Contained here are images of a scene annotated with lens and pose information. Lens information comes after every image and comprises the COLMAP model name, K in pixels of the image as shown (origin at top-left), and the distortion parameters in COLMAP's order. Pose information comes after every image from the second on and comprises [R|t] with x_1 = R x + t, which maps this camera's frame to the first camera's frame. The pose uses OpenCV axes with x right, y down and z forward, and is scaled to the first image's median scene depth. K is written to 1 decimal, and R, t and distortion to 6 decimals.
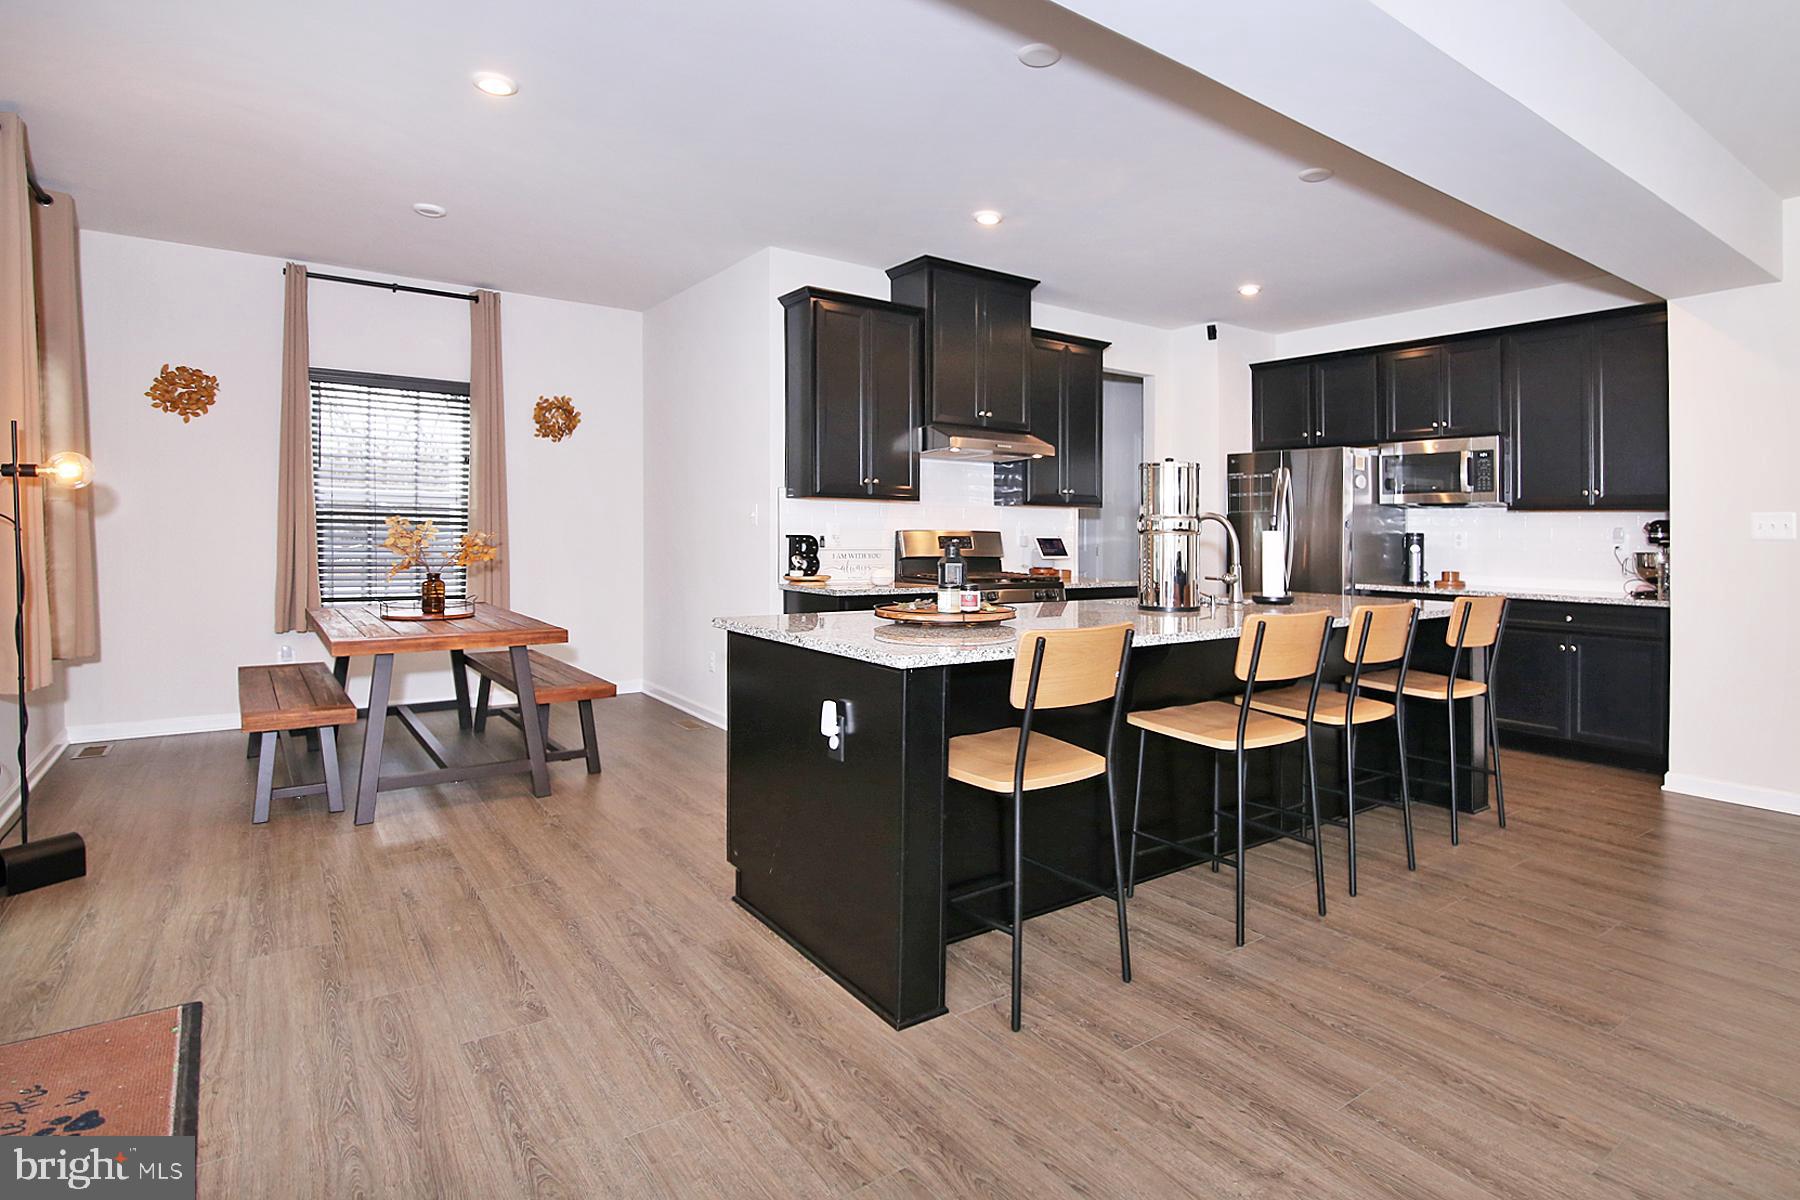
lens RADIAL K [[914.9, 0, 894.2], [0, 914.9, 536.6], [0, 0, 1]] dist [-0.028033, -0.000700]
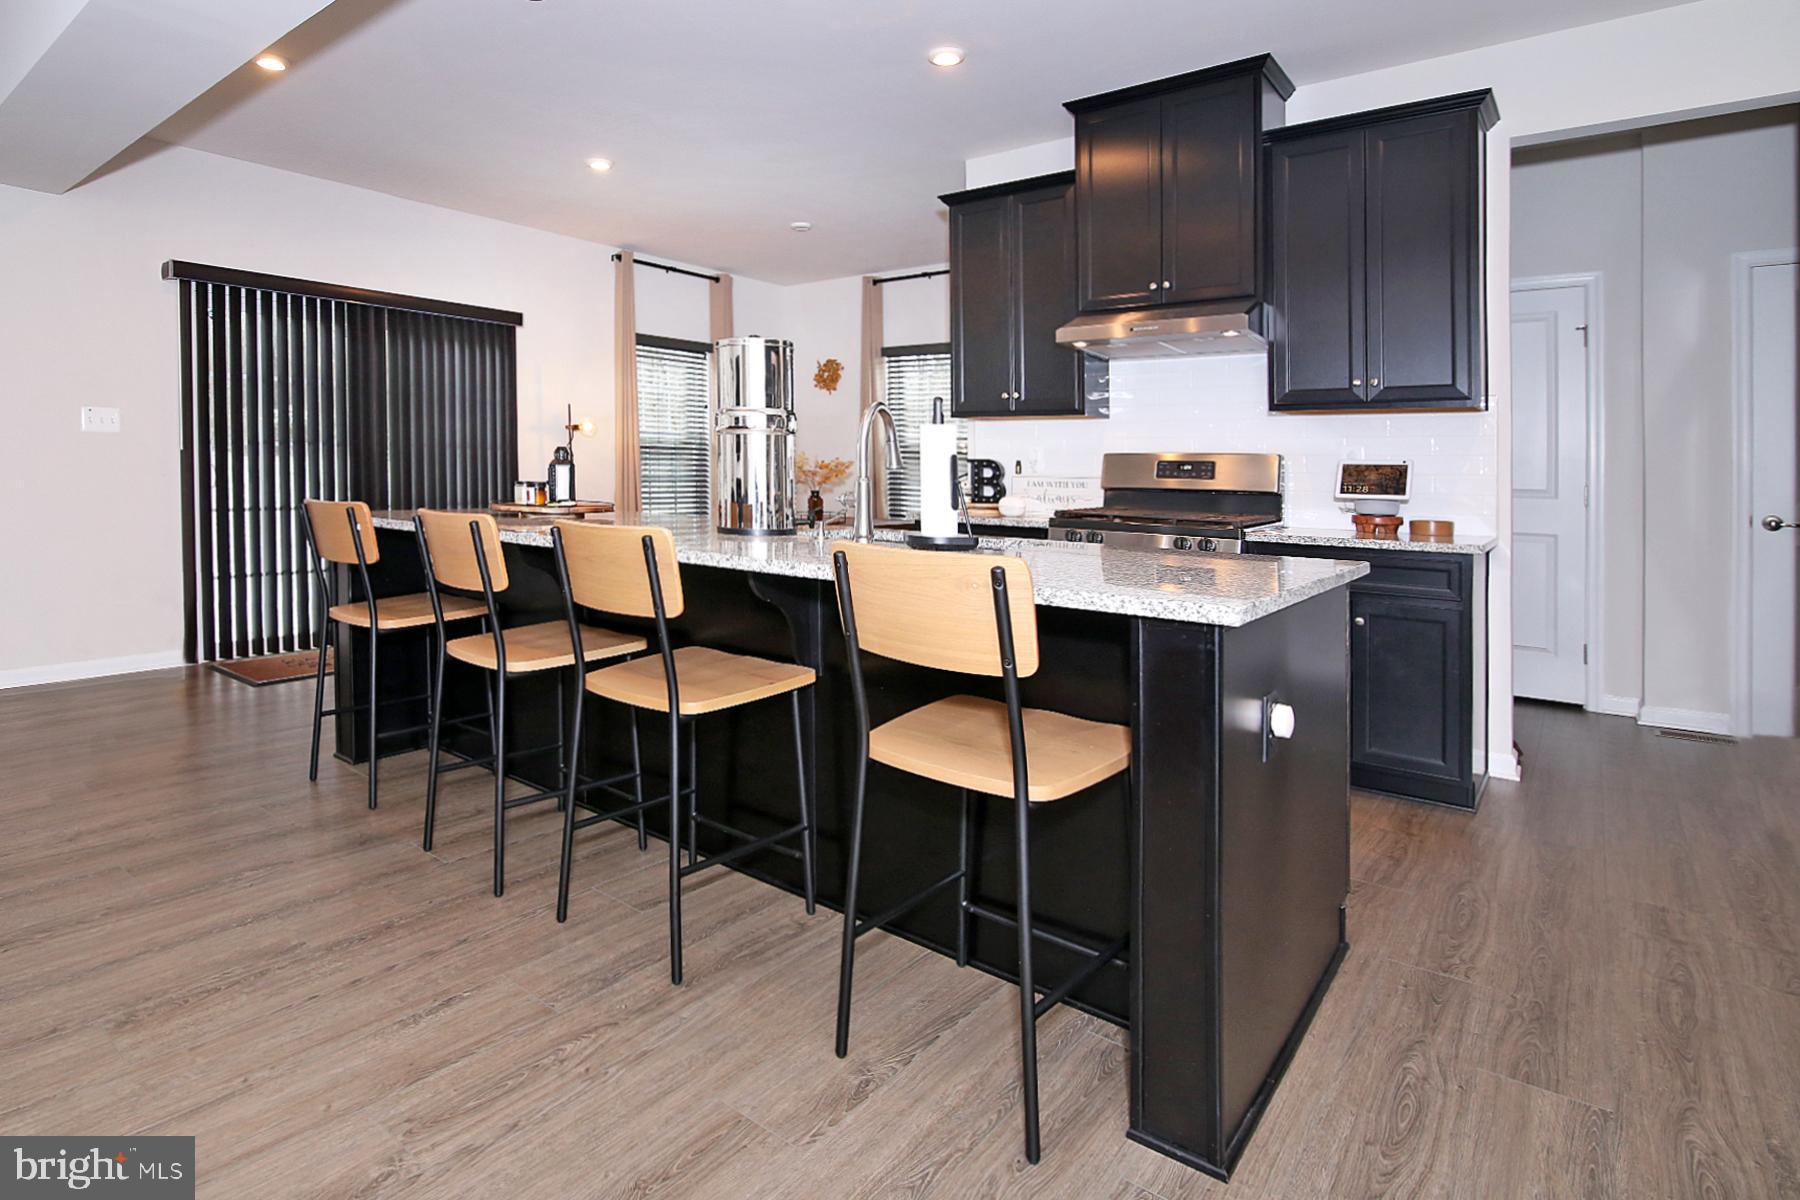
lens RADIAL K [[900.4, 0, 955.8], [0, 900.4, 560.2], [0, 0, 1]] dist [-0.043216, -0.000244]
pose [[0.354837, 0.083974, -0.931149, 0.668240], [-0.008800, 0.996214, 0.086489, 0.019745], [0.934887, -0.022496, 0.354232, 0.550359]]
